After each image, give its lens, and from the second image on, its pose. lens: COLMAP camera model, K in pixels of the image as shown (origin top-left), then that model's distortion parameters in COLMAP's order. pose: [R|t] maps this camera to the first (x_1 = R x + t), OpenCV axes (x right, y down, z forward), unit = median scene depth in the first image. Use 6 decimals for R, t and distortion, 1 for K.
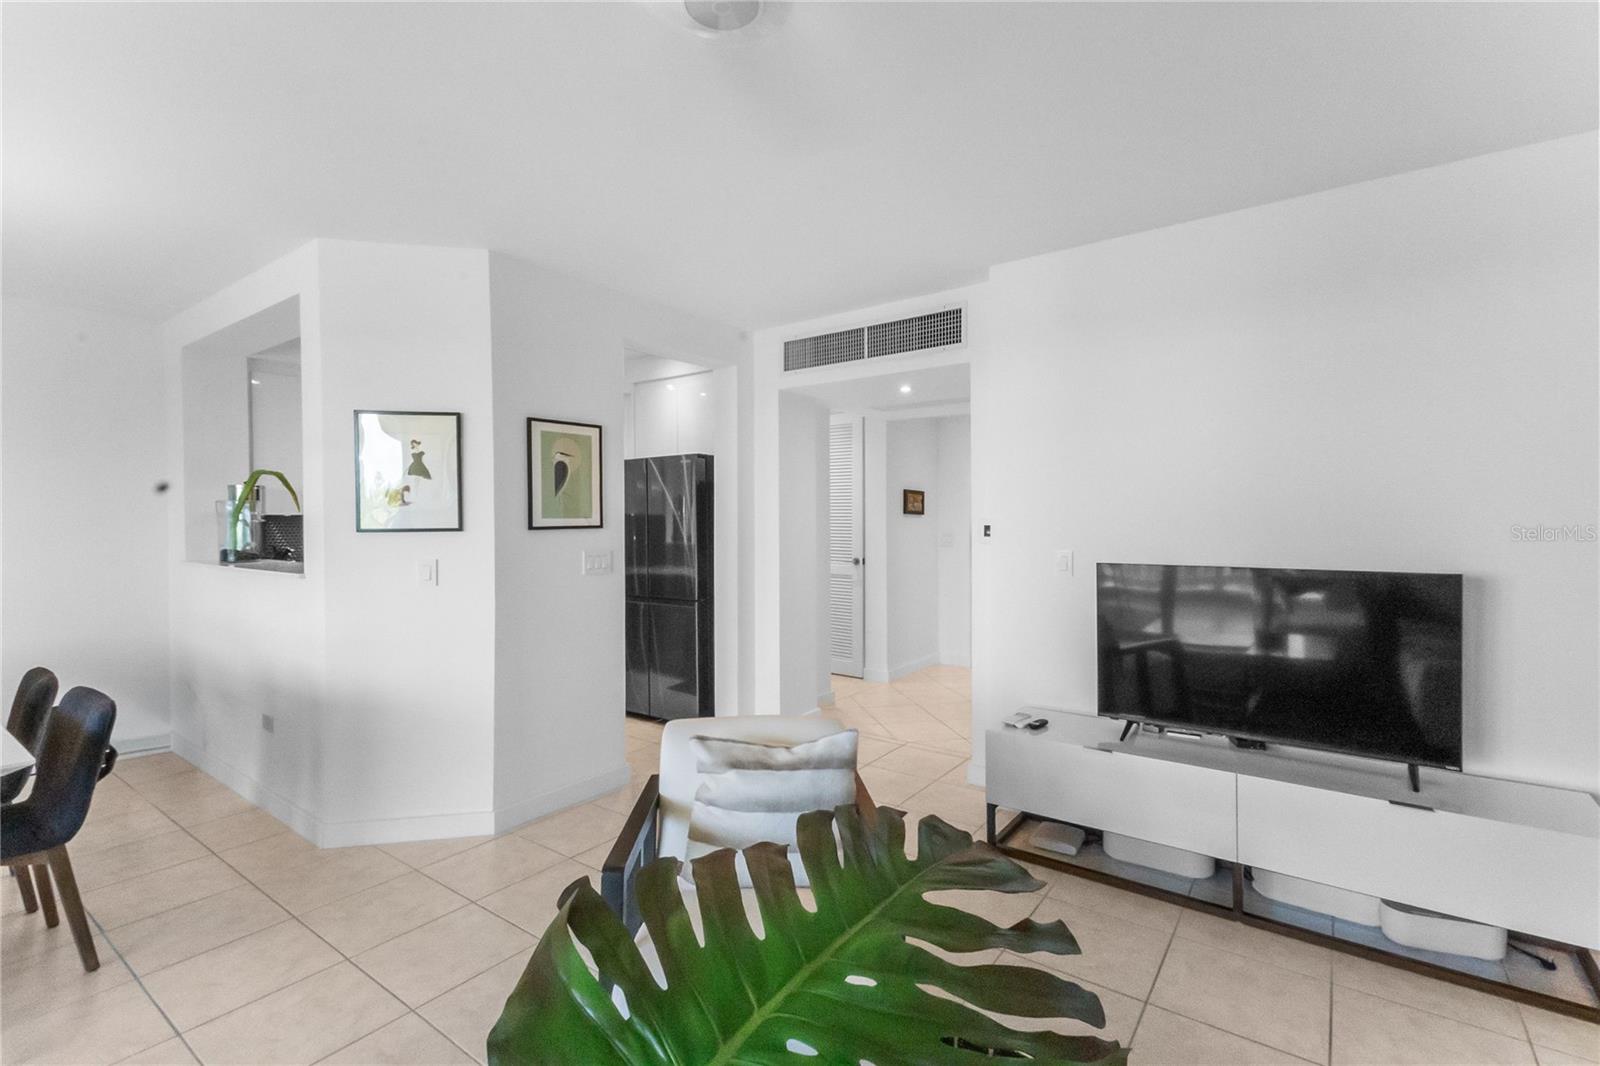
lens RADIAL K [[735.5, 0, 796.9], [0, 735.5, 524.8], [0, 0, 1]] dist [0.021727, -0.002939]
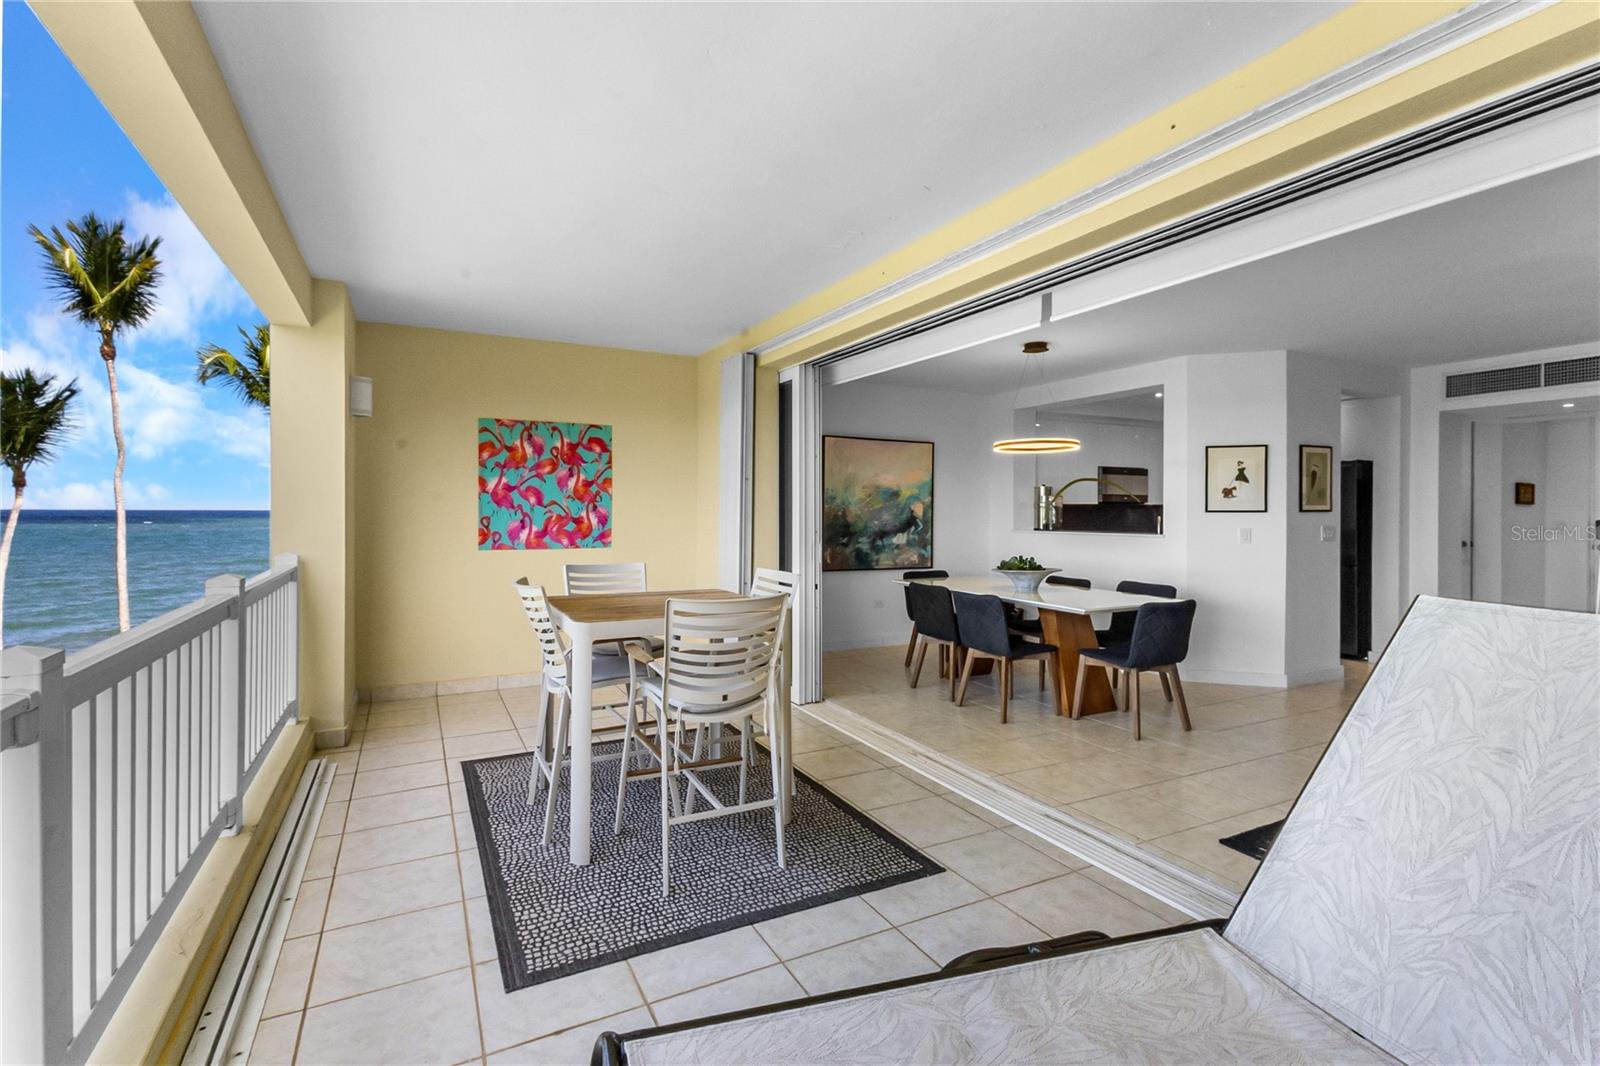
lens RADIAL K [[743.8, 0, 800.1], [0, 743.8, 513.8], [0, 0, 1]] dist [0.019416, -0.000646]
pose [[0.897395, 0.006569, -0.441180, -0.562769], [-0.008594, 0.999960, -0.002592, 0.022610], [0.441145, 0.006117, 0.897415, -0.922106]]
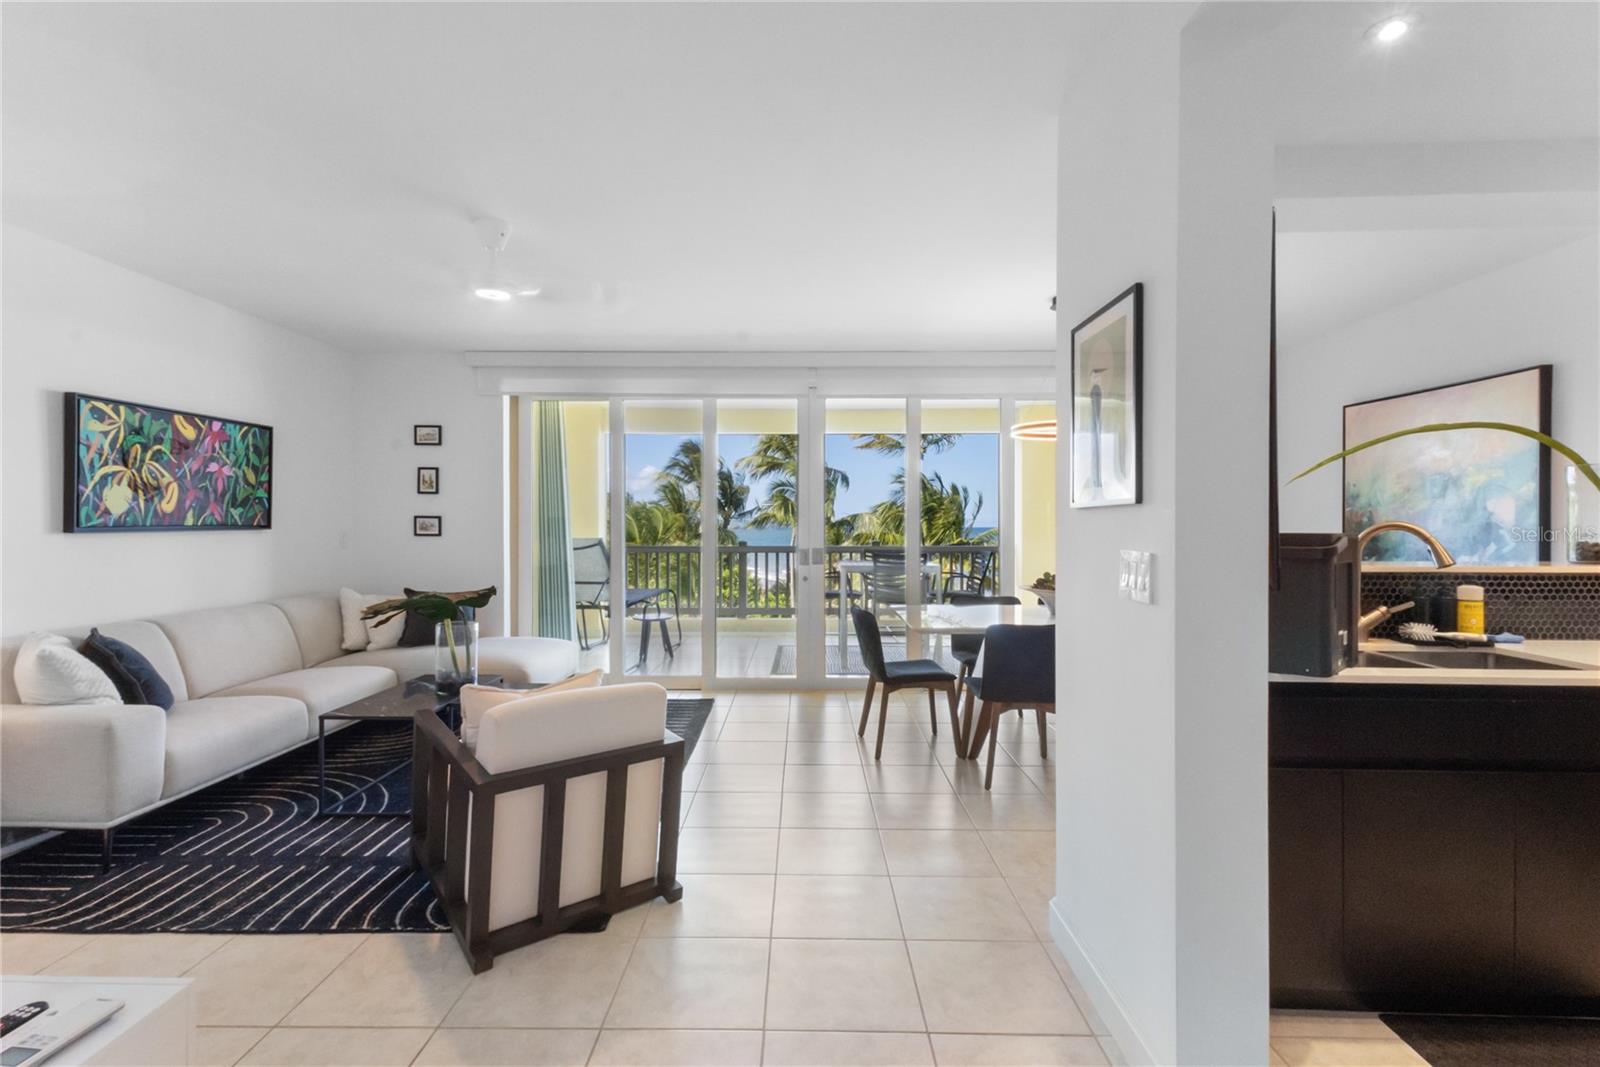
lens RADIAL K [[740.7, 0, 795.6], [0, 740.7, 530.3], [0, 0, 1]] dist [0.023145, -0.003143]
pose [[-0.813513, 0.007038, -0.581504, 0.192649], [-0.002719, 0.999870, 0.015905, 0.016595], [0.581540, 0.014520, -0.813388, 1.240315]]
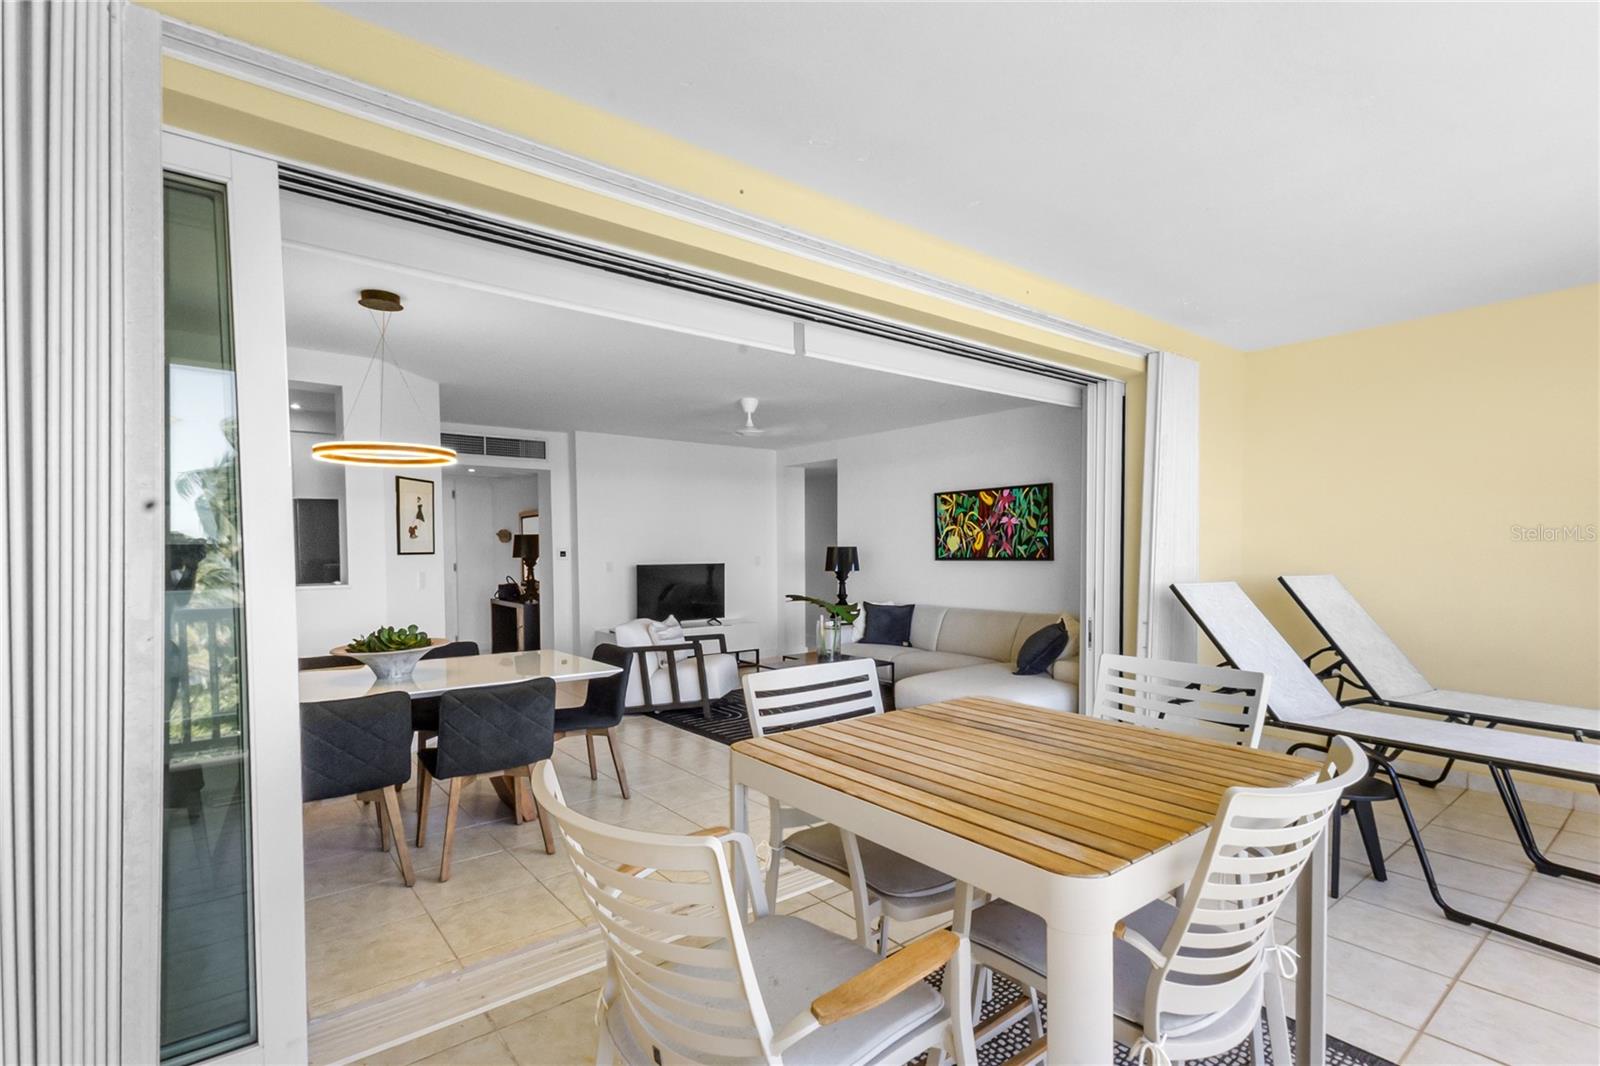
lens RADIAL K [[751.2, 0, 793.6], [0, 751.2, 577.7], [0, 0, 1]] dist [0.000252, -0.000295]
pose [[0.263298, -0.035552, 0.964059, -1.567679], [0.012136, 0.999364, 0.033540, 0.012202], [-0.964638, 0.002869, 0.263562, -0.172243]]
